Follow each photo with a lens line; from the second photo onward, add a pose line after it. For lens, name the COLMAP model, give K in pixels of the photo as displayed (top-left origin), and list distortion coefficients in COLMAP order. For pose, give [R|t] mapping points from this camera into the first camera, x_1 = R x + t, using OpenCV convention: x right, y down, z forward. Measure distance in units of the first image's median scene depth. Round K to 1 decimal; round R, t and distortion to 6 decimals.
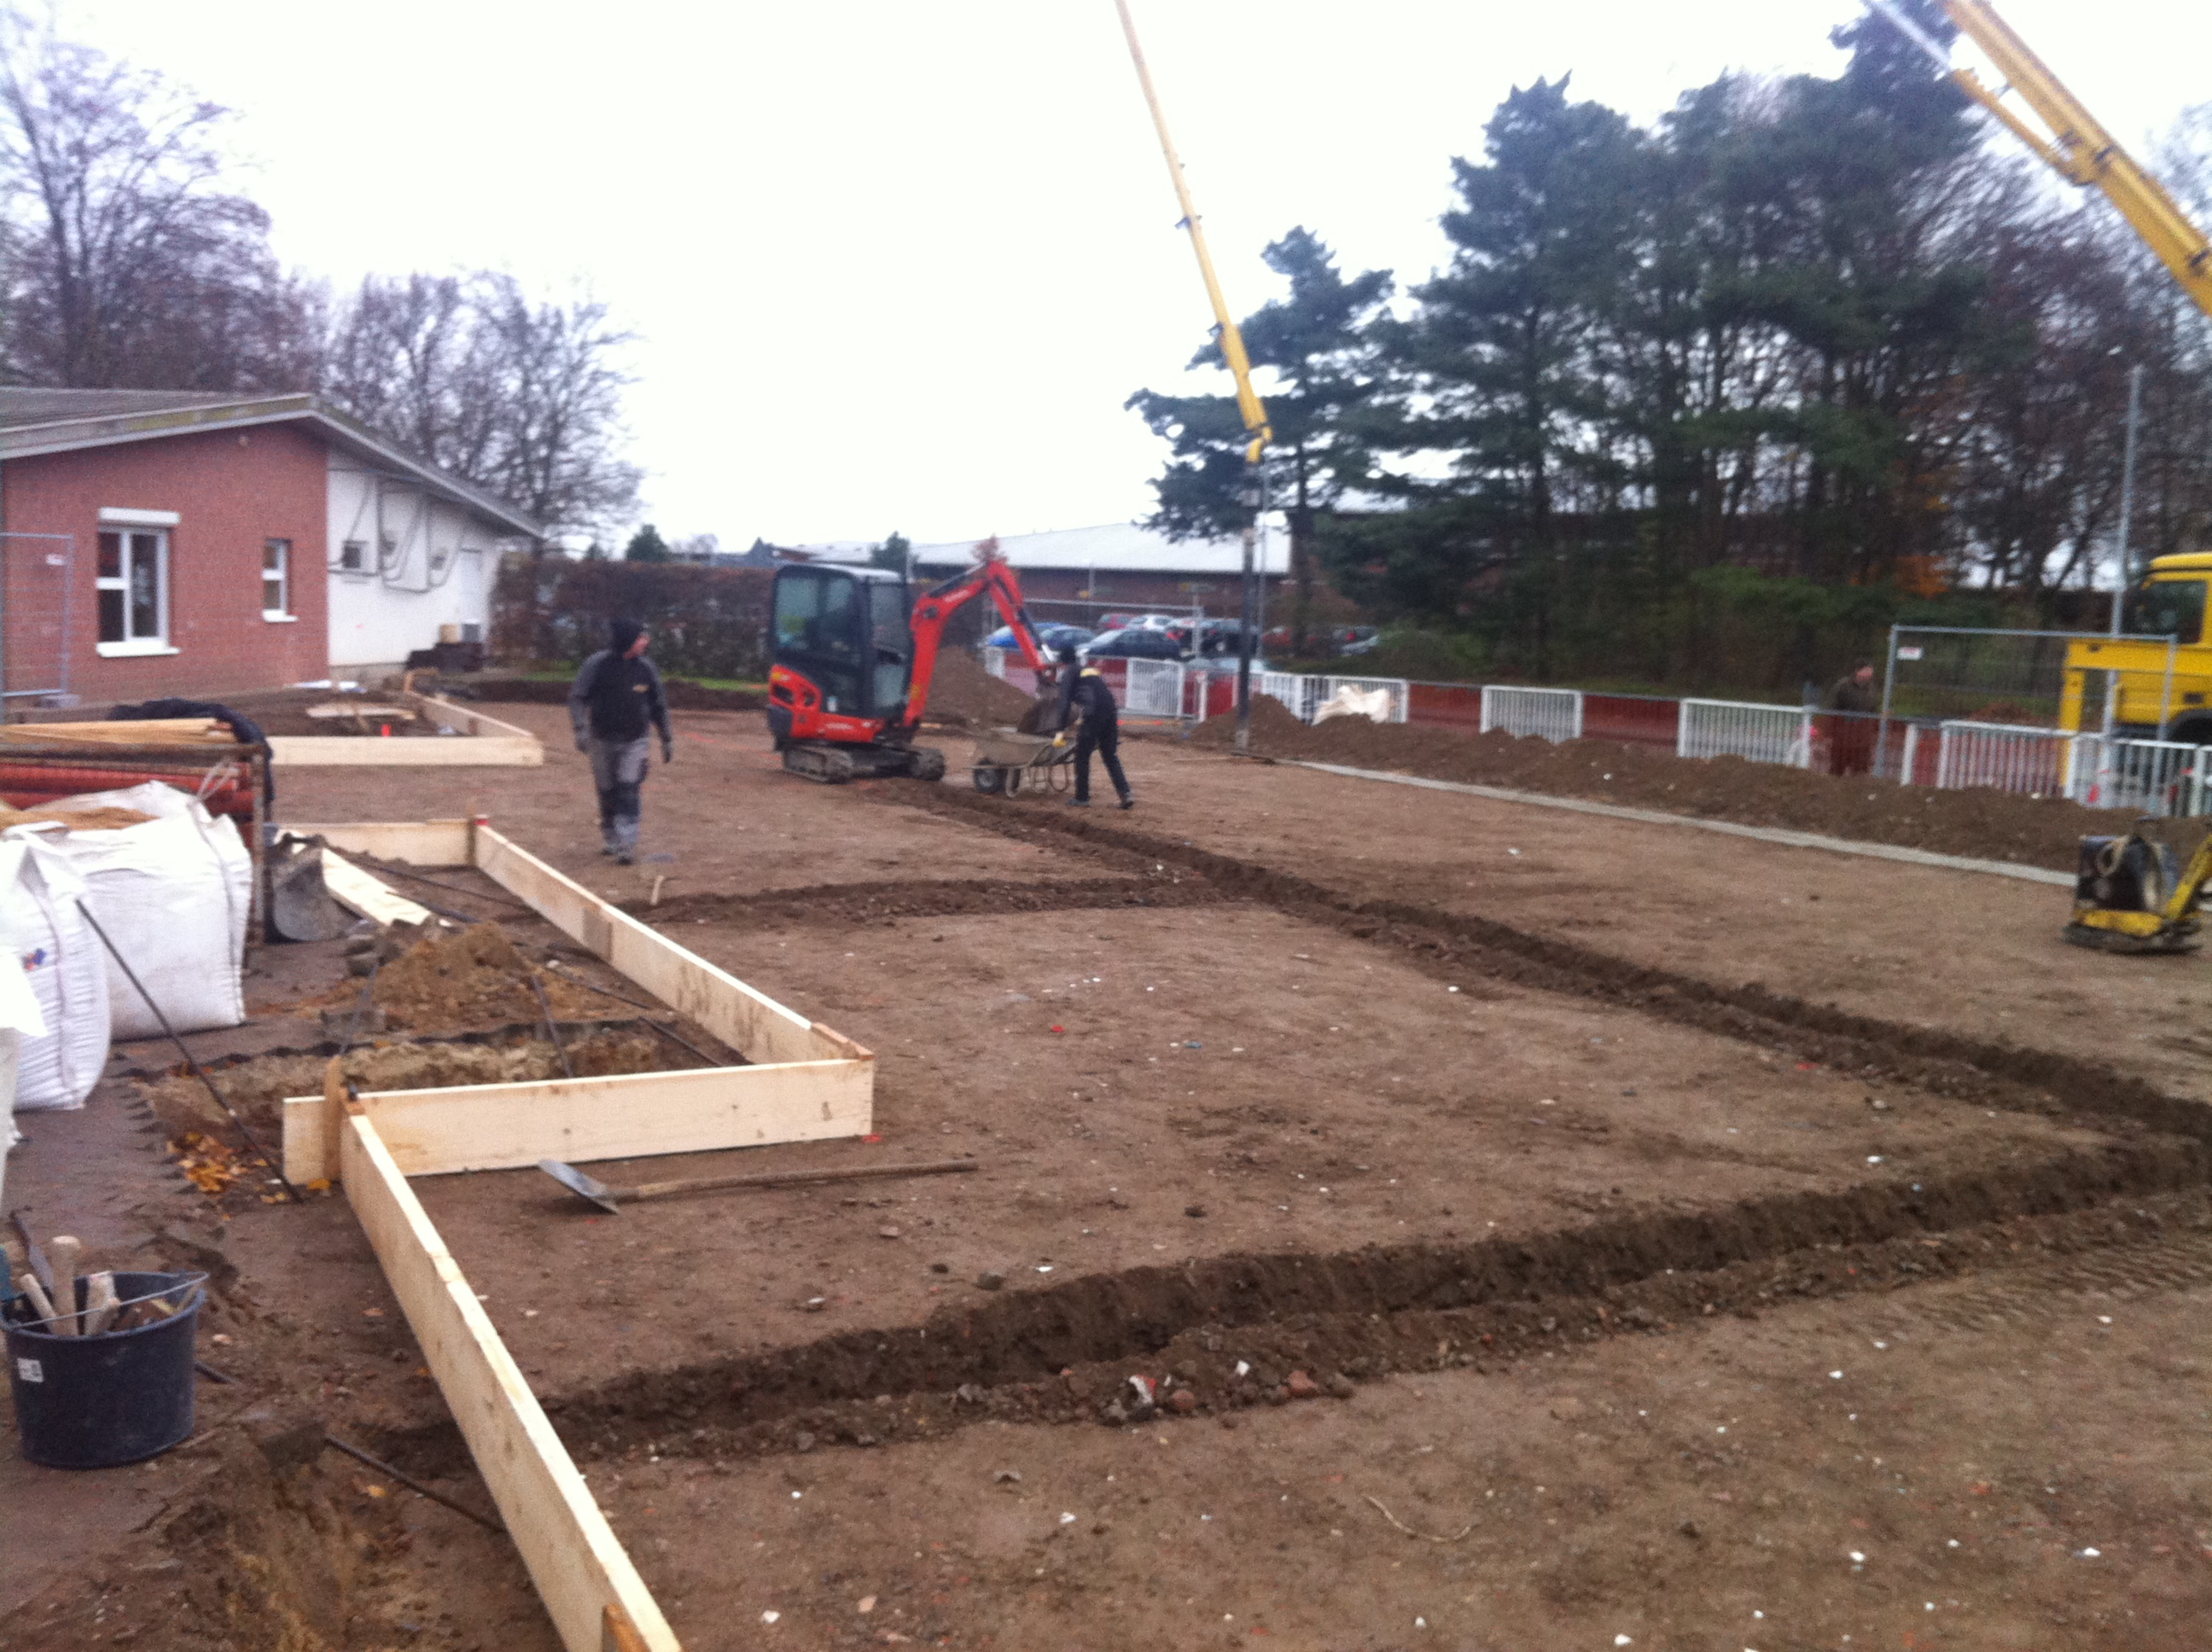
lens RADIAL K [[2087.5, 0, 1106.0], [0, 2087.5, 826.0], [0, 0, 1]] dist [0.005173, -0.122182]
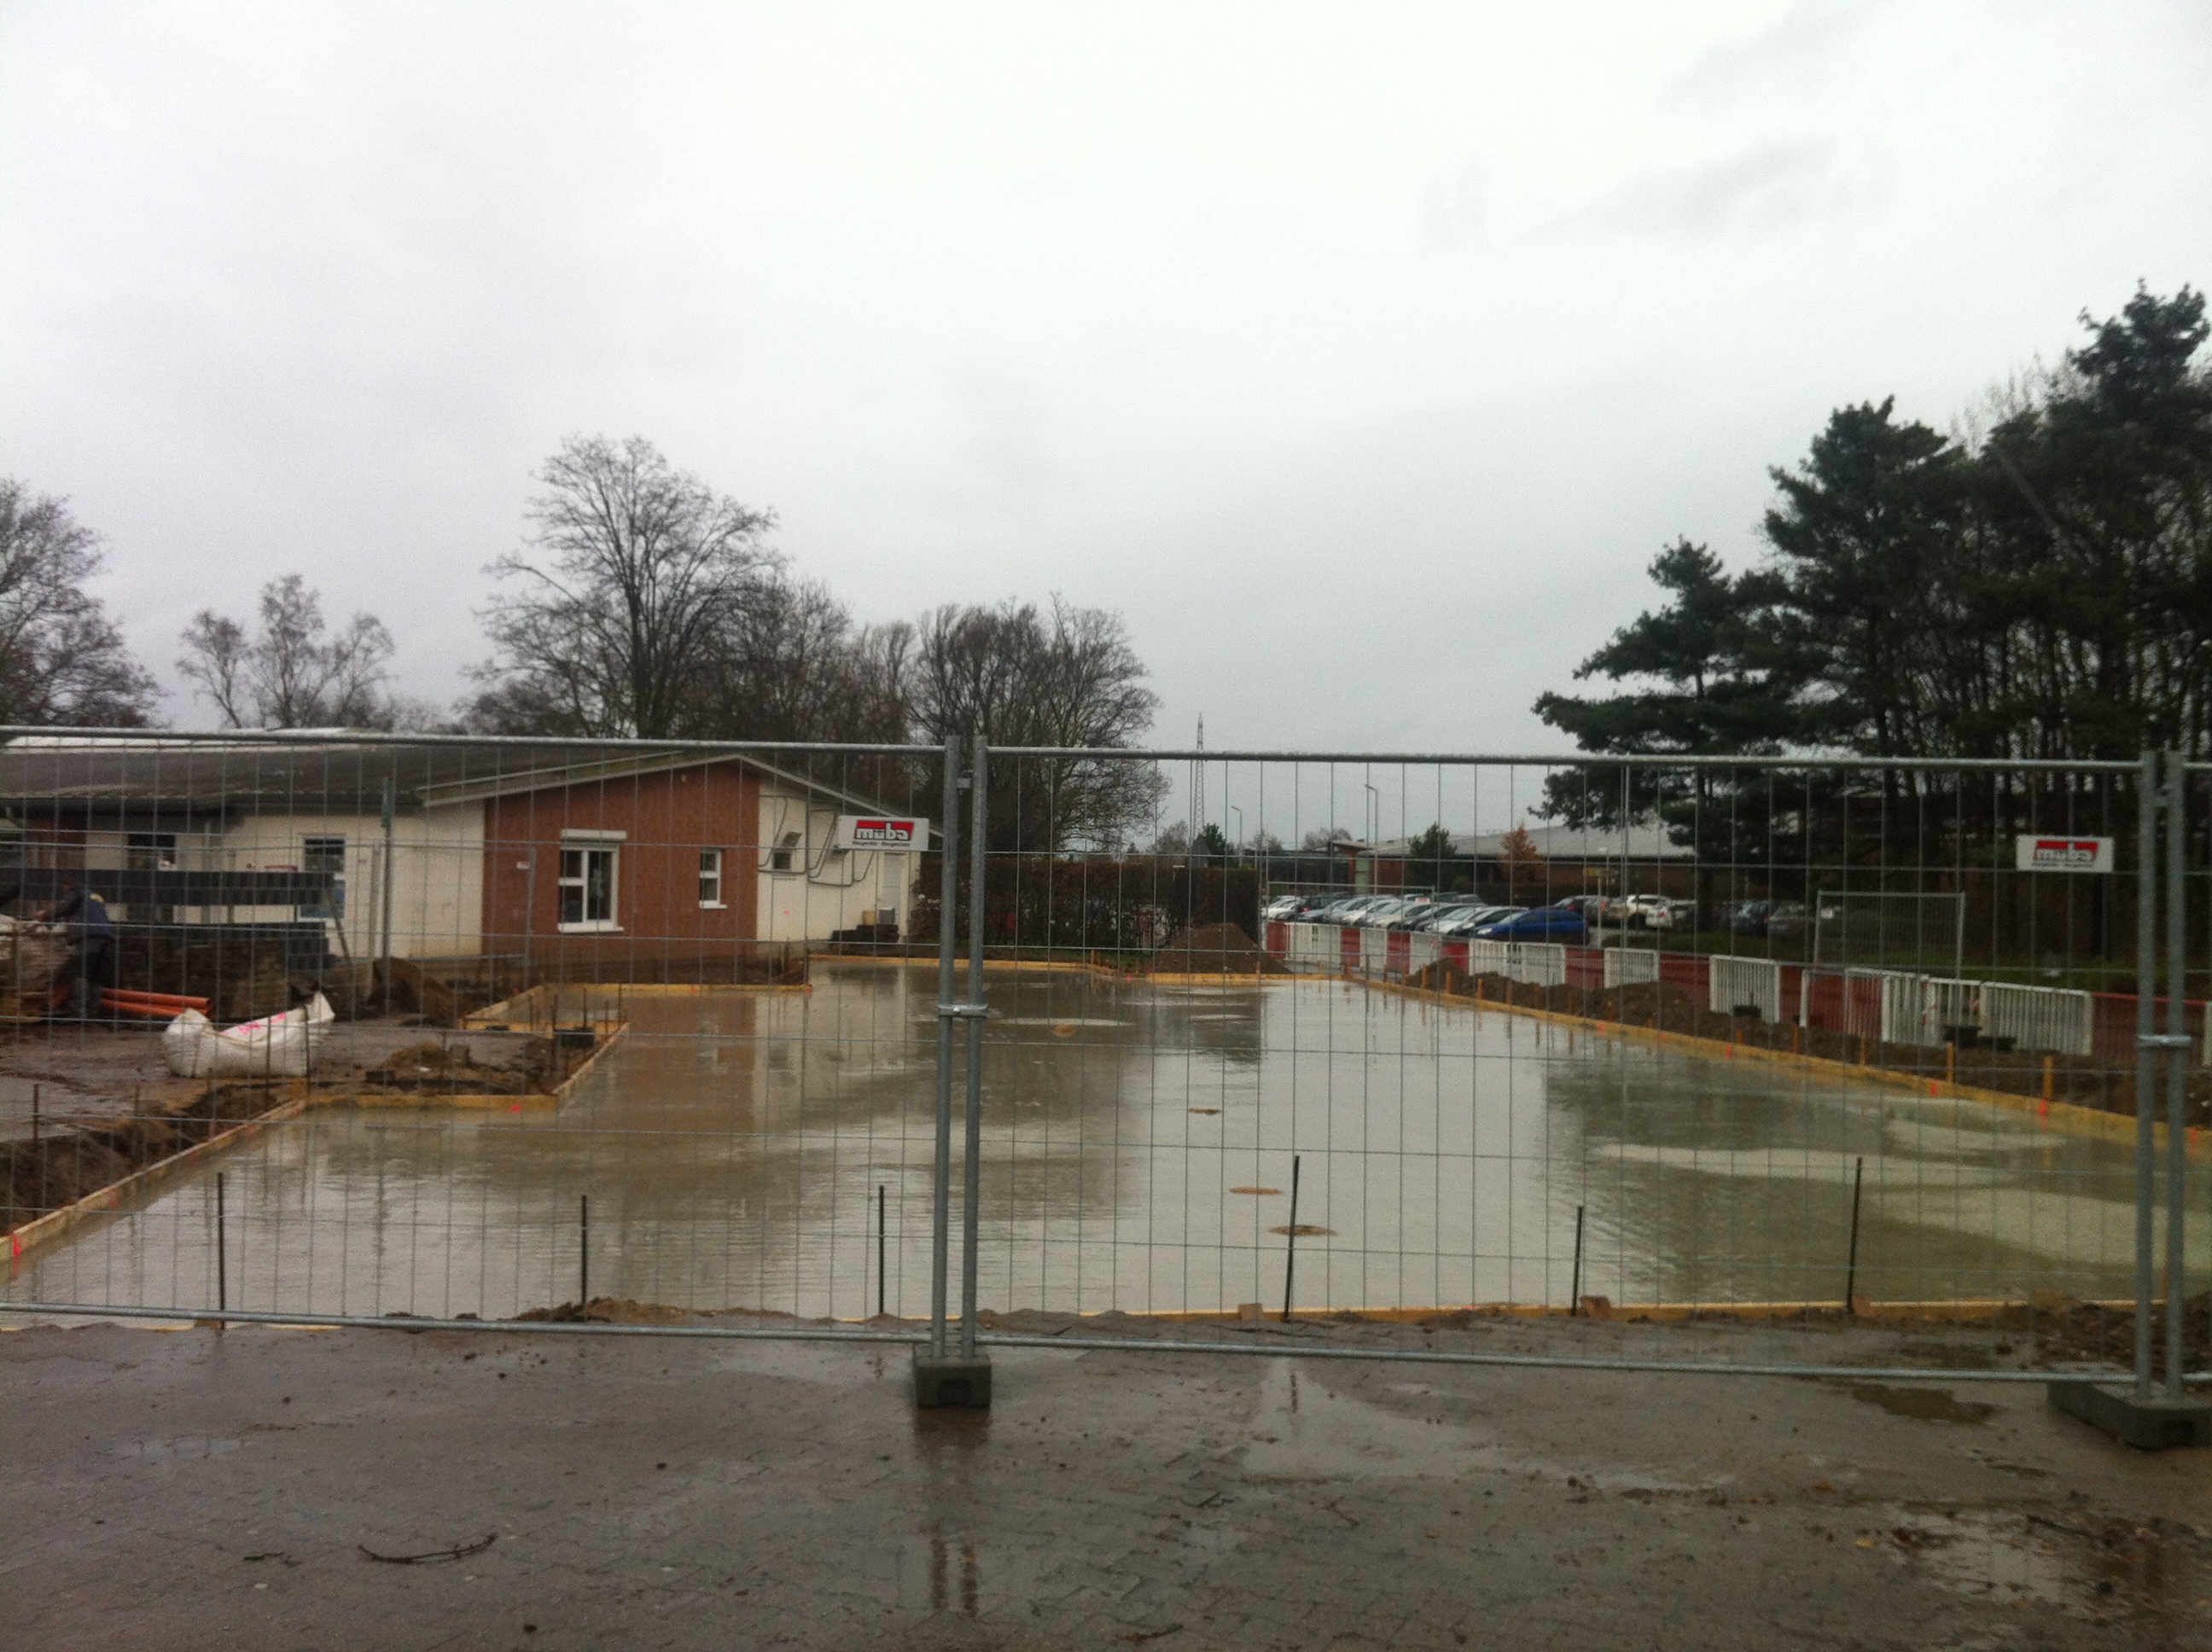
lens RADIAL K [[2087.5, 0, 1106.0], [0, 2087.5, 826.0], [0, 0, 1]] dist [0.005173, -0.122182]
pose [[0.949010, -0.026278, -0.314148, 0.249068], [-0.017708, 0.990503, -0.136347, 0.026798], [0.314747, 0.134958, 0.939532, -0.186444]]
